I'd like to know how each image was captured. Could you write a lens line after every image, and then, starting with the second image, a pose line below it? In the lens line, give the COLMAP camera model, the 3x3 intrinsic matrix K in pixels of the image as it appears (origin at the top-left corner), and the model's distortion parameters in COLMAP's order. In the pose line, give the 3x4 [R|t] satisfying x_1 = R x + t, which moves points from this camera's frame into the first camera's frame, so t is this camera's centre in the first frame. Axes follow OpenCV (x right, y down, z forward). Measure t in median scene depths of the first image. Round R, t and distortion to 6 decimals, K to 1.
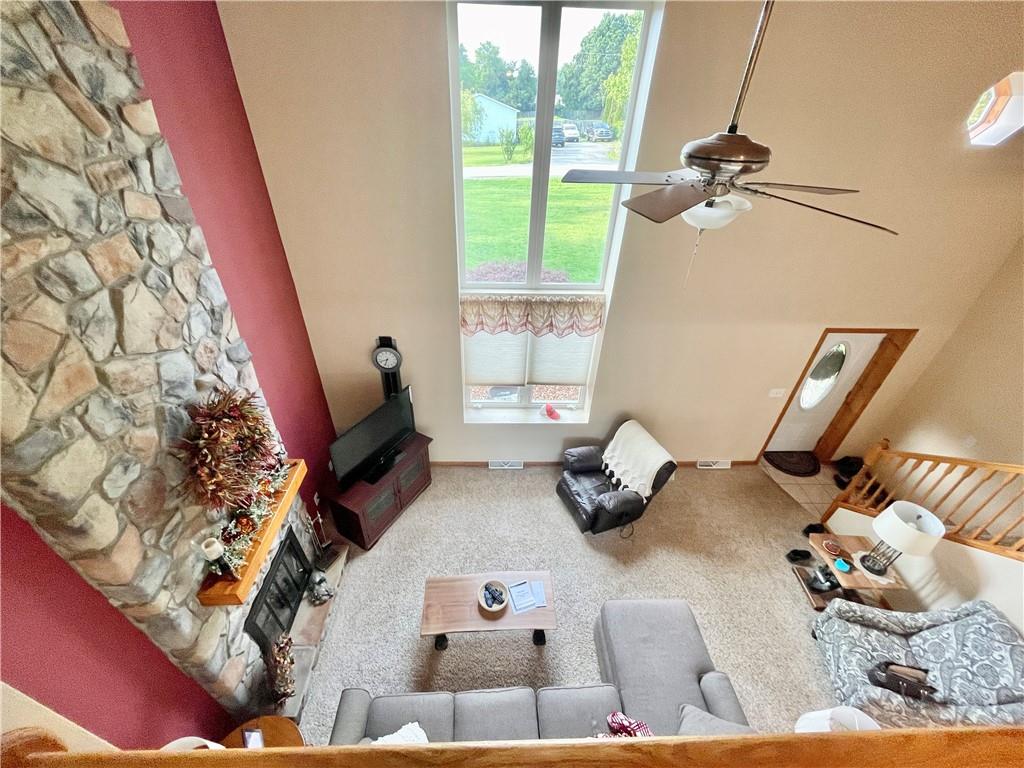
lens RADIAL K [[412.5, 0, 507.1], [0, 412.5, 387.5], [0, 0, 1]] dist [-0.004037, 0.000712]
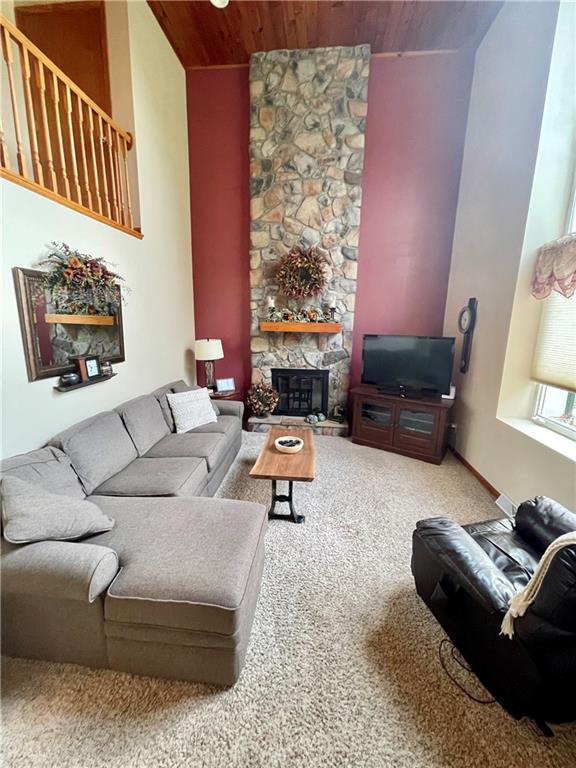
lens RADIAL K [[309.4, 0, 285.3], [0, 309.4, 377.3], [0, 0, 1]] dist [-0.004037, 0.000712]
pose [[-0.136007, 0.157898, -0.978044, 1.050810], [-0.590333, 0.779899, 0.208000, 0.287788], [0.795619, 0.605661, -0.012860, 1.268115]]
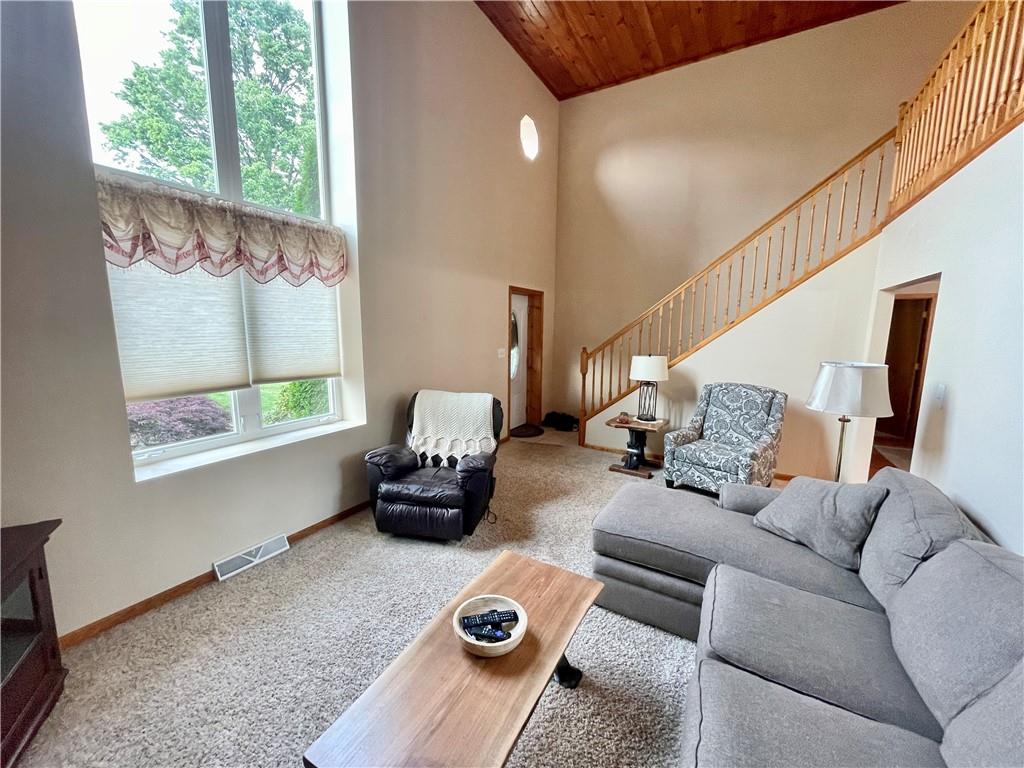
lens RADIAL K [[412.5, 0, 503.8], [0, 412.5, 387.8], [0, 0, 1]] dist [-0.004037, 0.000712]
pose [[0.537605, -0.150946, 0.829576, -0.478455], [0.498141, 0.850658, -0.168037, 0.531060], [-0.680321, 0.503583, 0.532510, 0.909071]]
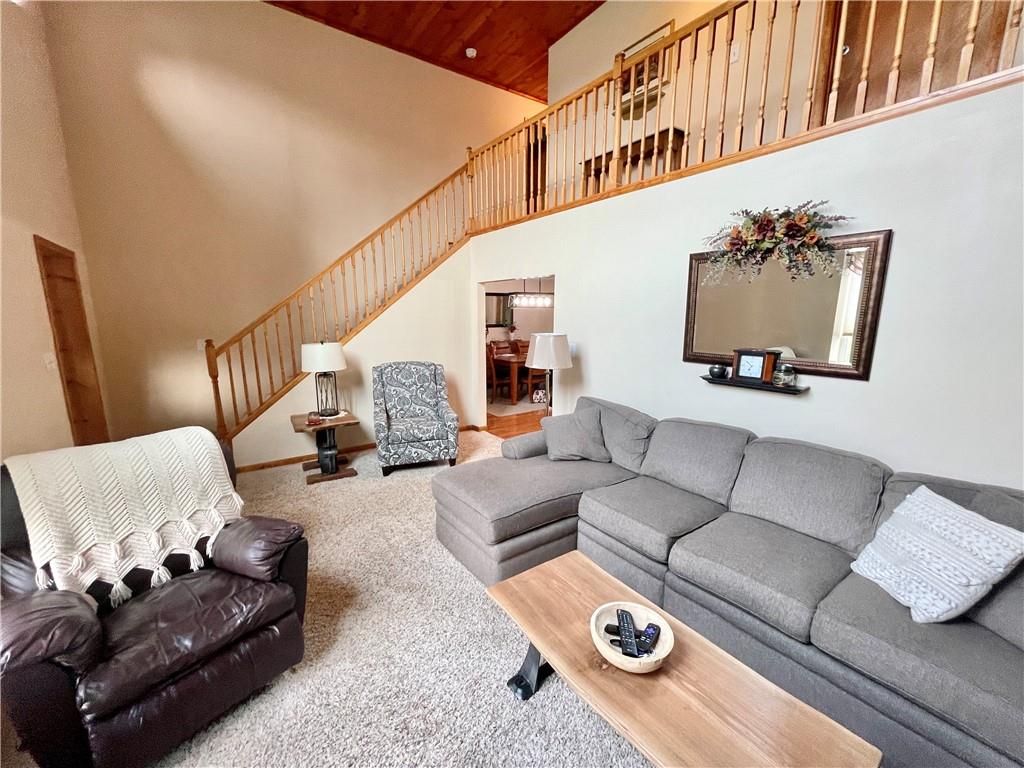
lens RADIAL K [[412.5, 0, 508.4], [0, 412.5, 386.7], [0, 0, 1]] dist [-0.004037, 0.000712]
pose [[-0.548009, -0.181550, 0.816533, -0.347909], [0.474692, 0.736253, 0.482286, 0.128423], [-0.688734, 0.651898, -0.317292, 1.477287]]
